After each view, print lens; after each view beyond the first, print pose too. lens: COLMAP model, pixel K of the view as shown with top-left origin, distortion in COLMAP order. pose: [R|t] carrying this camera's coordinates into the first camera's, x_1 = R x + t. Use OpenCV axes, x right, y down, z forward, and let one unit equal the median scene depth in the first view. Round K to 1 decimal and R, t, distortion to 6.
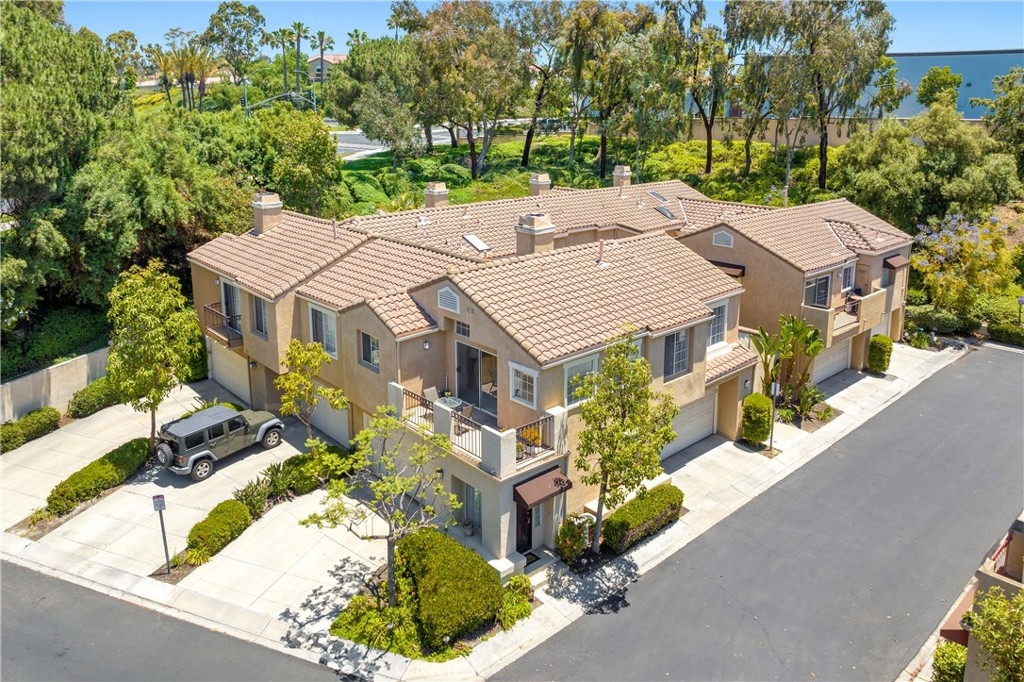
lens RADIAL K [[719.0, 0, 512.0], [0, 719.0, 341.0], [0, 0, 1]] dist [-0.020758, -0.001183]
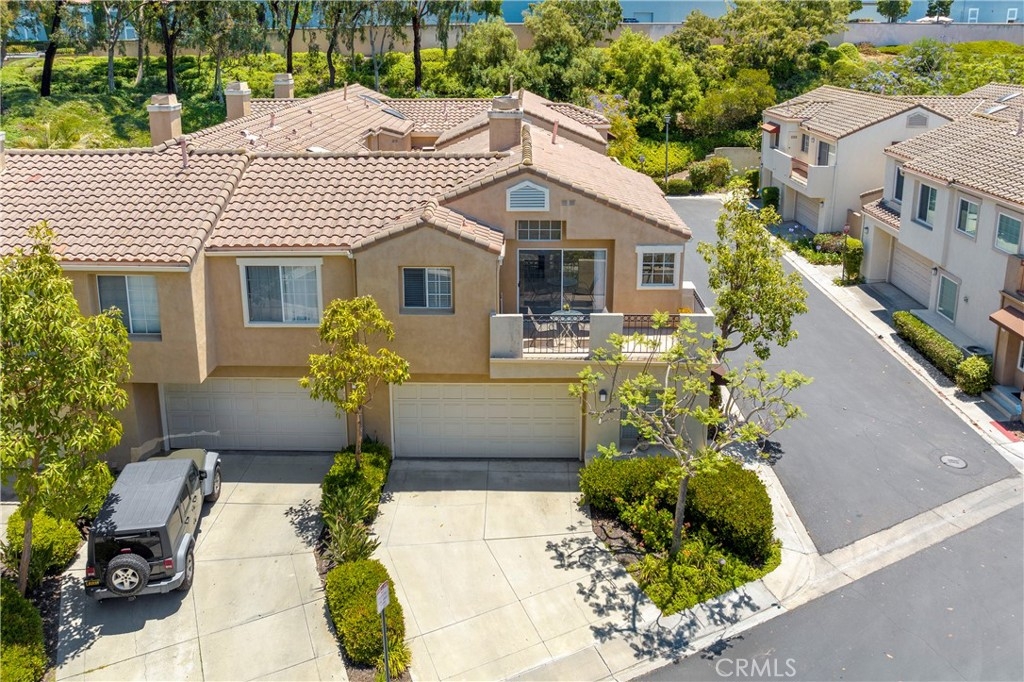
lens RADIAL K [[720.6, 0, 512.5], [0, 720.6, 282.6], [0, 0, 1]] dist [-0.008014, -0.001228]
pose [[0.691824, -0.238933, 0.681389, -0.720697], [0.231086, 0.967298, 0.104564, -0.056489], [-0.684090, 0.085119, 0.724414, 0.452217]]
